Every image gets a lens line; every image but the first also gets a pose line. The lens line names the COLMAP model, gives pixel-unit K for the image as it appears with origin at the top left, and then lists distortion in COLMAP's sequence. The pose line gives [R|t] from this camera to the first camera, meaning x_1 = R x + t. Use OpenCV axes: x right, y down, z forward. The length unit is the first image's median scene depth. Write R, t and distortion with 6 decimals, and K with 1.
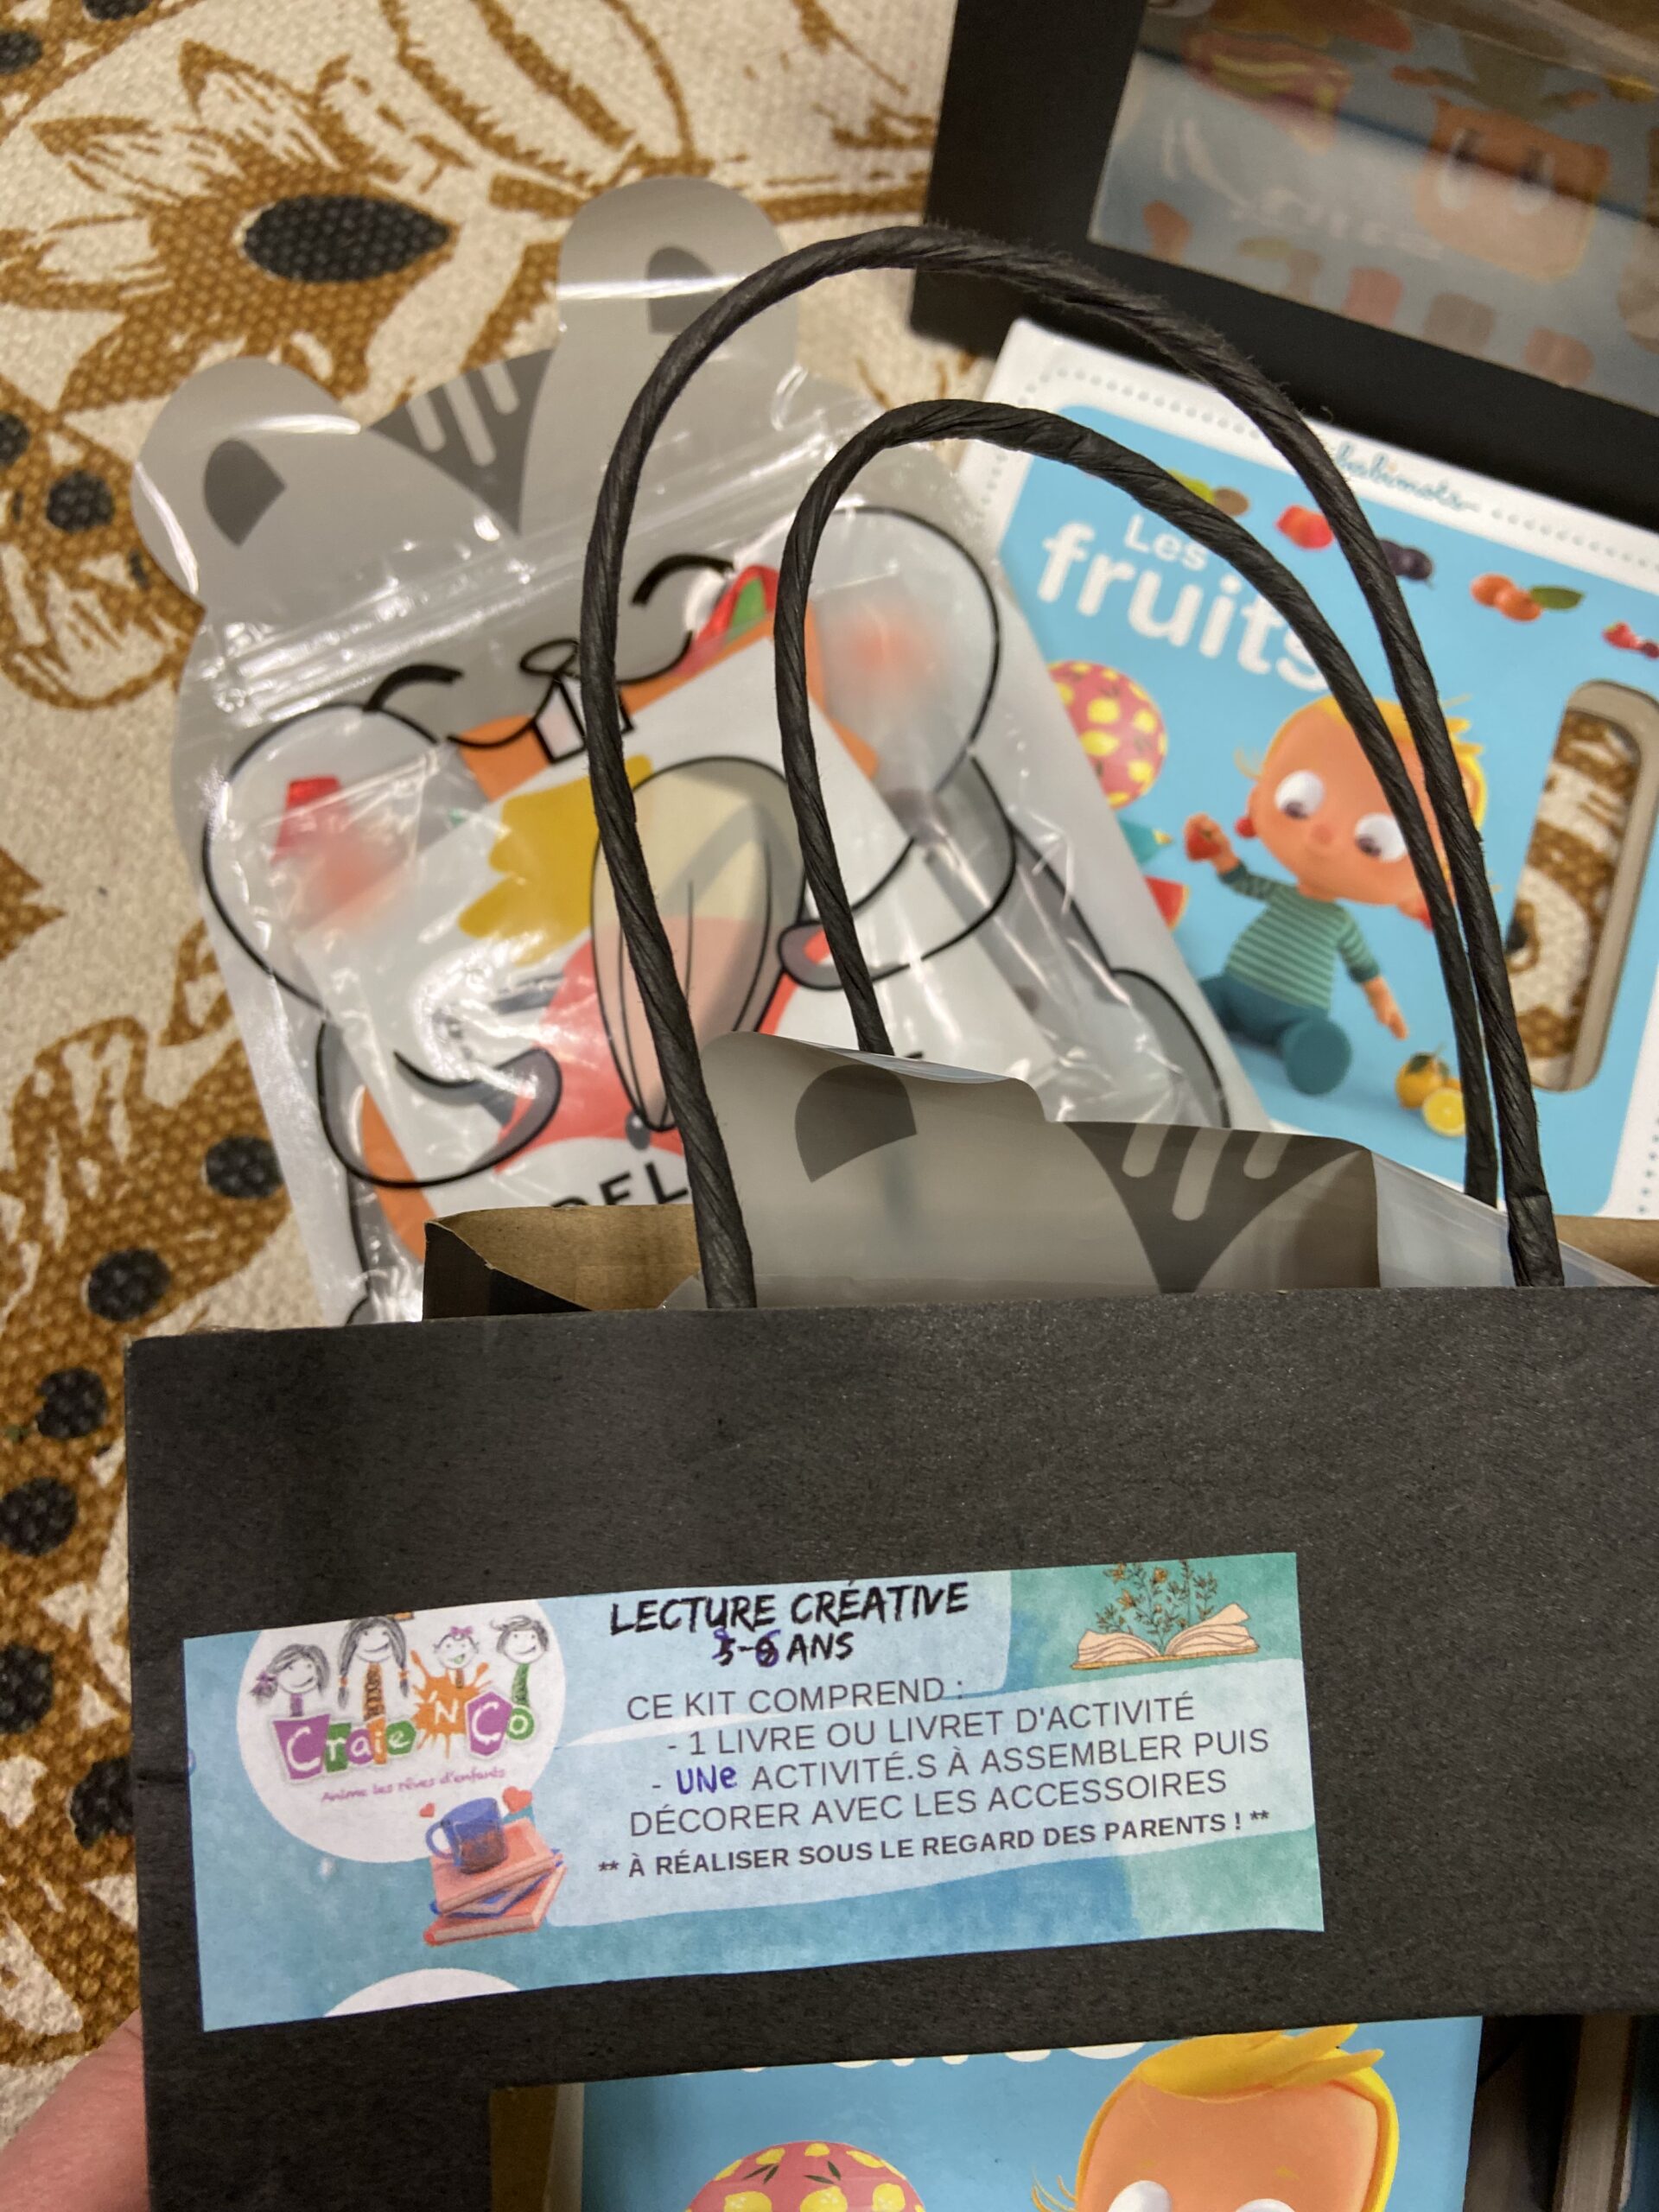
lens RADIAL K [[1685.6, 0, 829.5], [0, 1685.6, 1106.0], [0, 0, 1]] dist [0.118267, -0.112074]
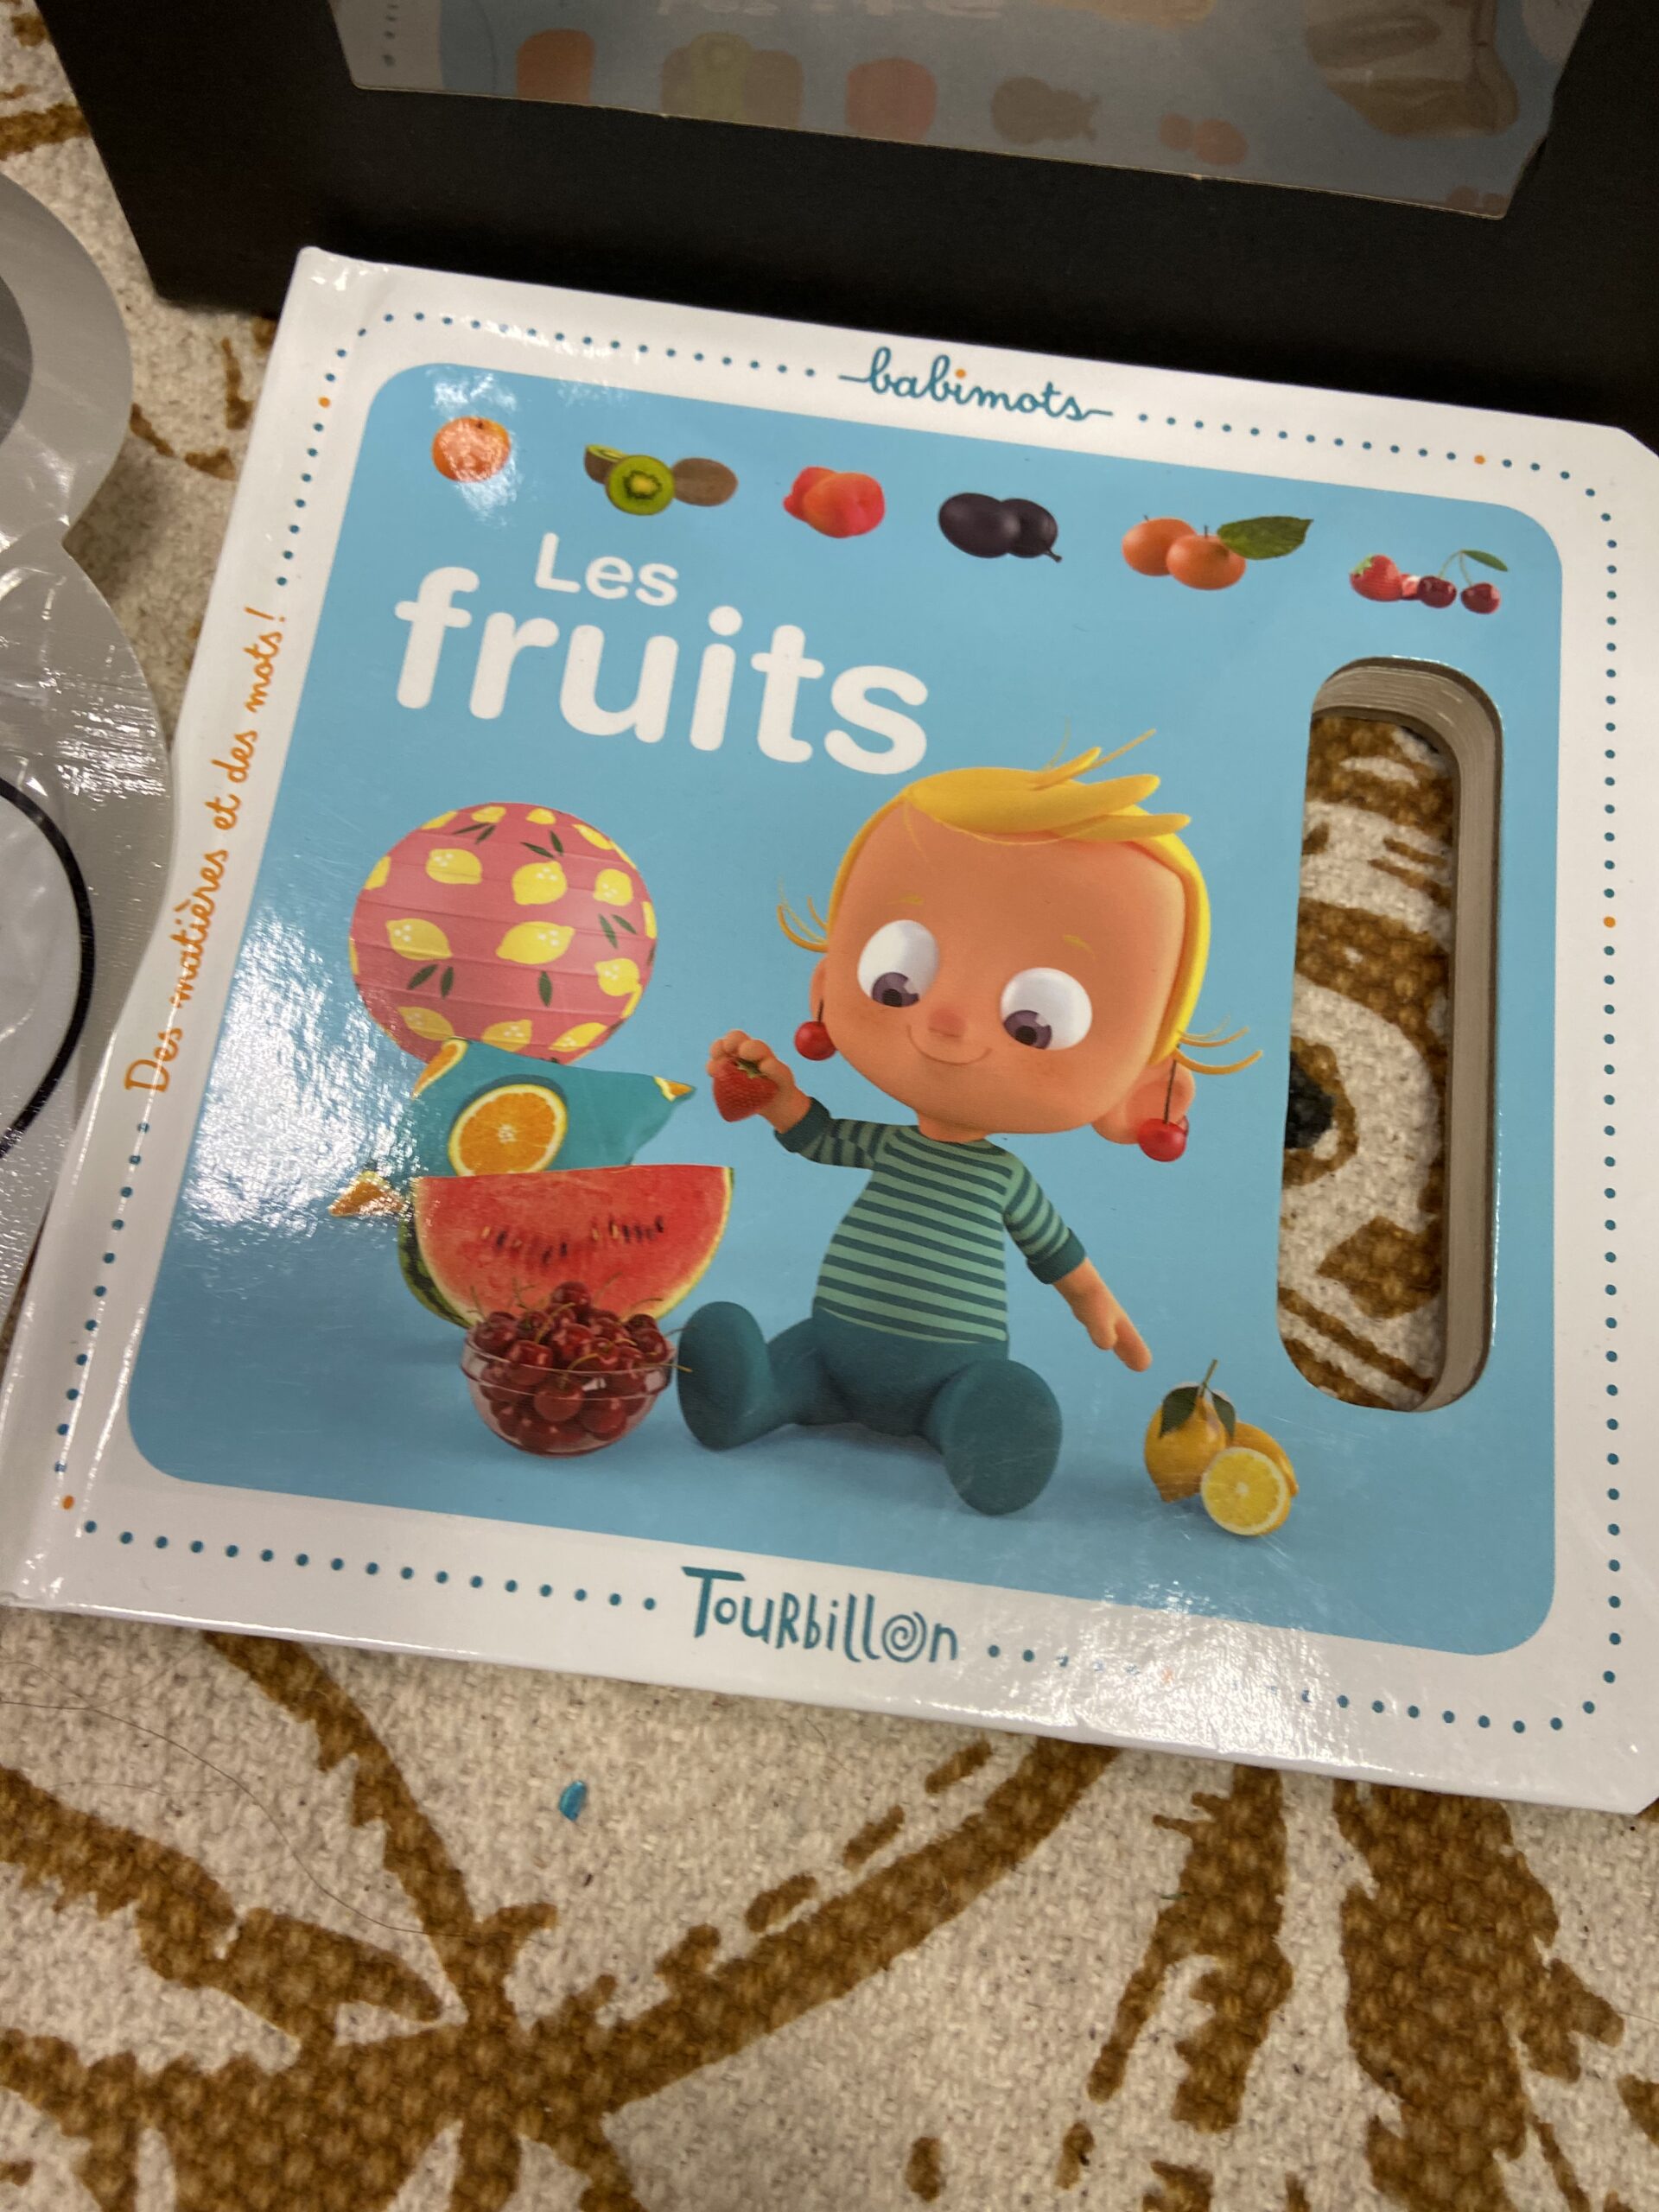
lens RADIAL K [[1685.6, 0, 829.5], [0, 1685.6, 1106.0], [0, 0, 1]] dist [0.118267, -0.112074]
pose [[0.978576, -0.204731, 0.021785, 0.224012], [0.204406, 0.978751, 0.016245, -0.144249], [-0.024648, -0.011444, 0.999631, 0.413249]]
